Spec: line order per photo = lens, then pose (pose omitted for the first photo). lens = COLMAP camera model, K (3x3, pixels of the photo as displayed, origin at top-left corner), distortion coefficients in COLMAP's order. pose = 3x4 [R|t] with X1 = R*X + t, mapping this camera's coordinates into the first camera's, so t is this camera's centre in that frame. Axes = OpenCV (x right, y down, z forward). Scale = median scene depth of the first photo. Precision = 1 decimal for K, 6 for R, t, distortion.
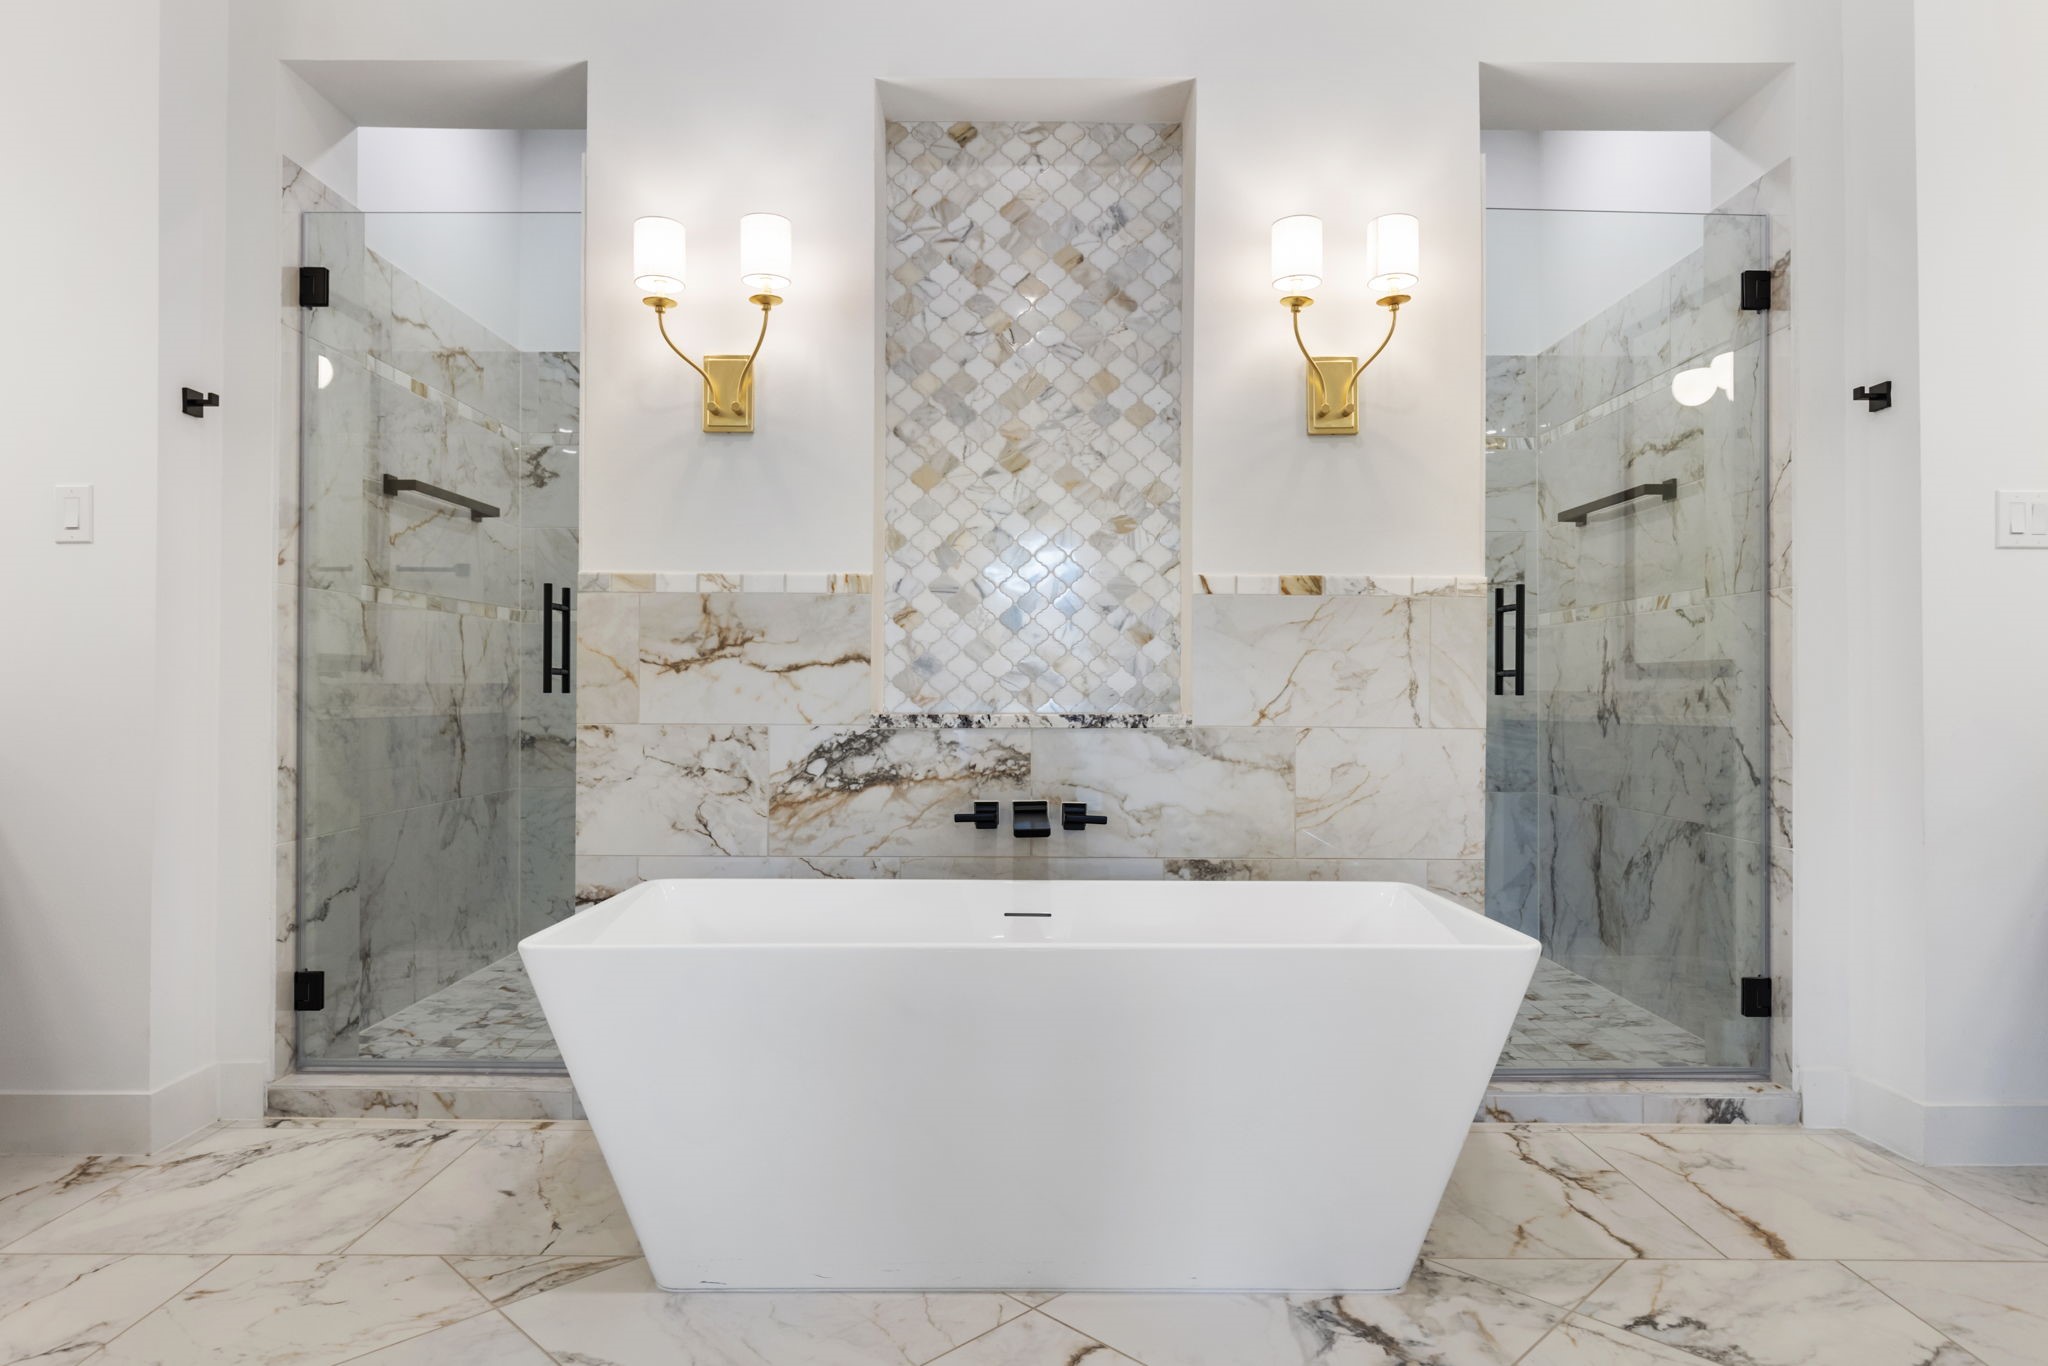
lens RADIAL K [[1199.8, 0, 1022.3], [0, 1199.8, 691.7], [0, 0, 1]] dist [0.001718, -0.001430]
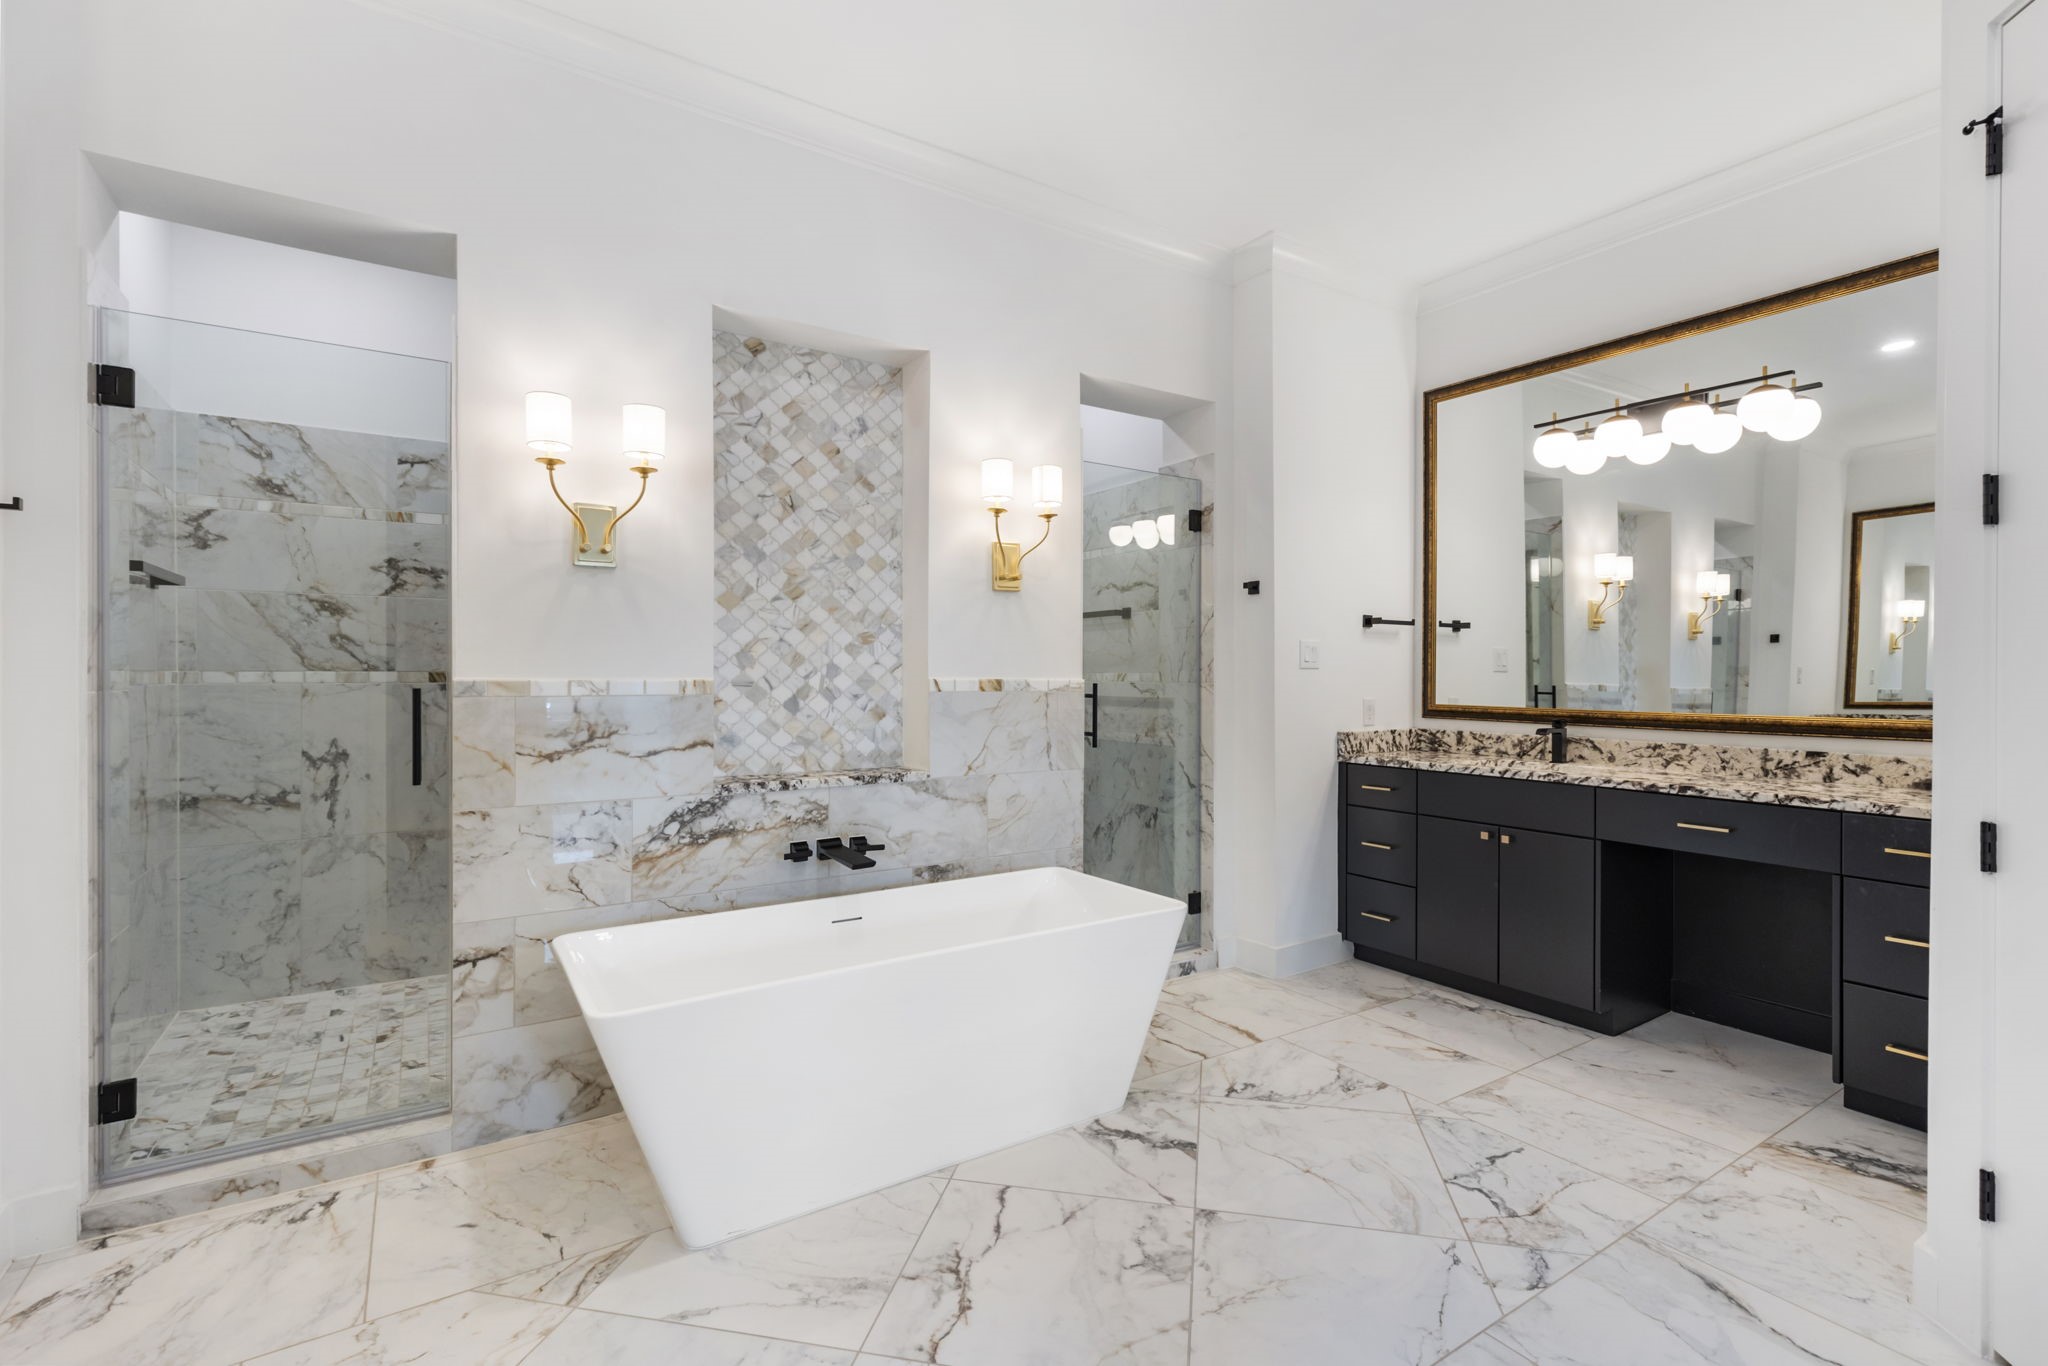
lens RADIAL K [[923.1, 0, 1024.0], [0, 923.1, 683.0], [0, 0, 1]] dist [0.004385, -0.000386]
pose [[0.836943, -0.008030, 0.547231, -0.387678], [0.000613, 0.999905, 0.013734, -0.105606], [-0.547290, -0.011159, 0.836869, -0.043241]]
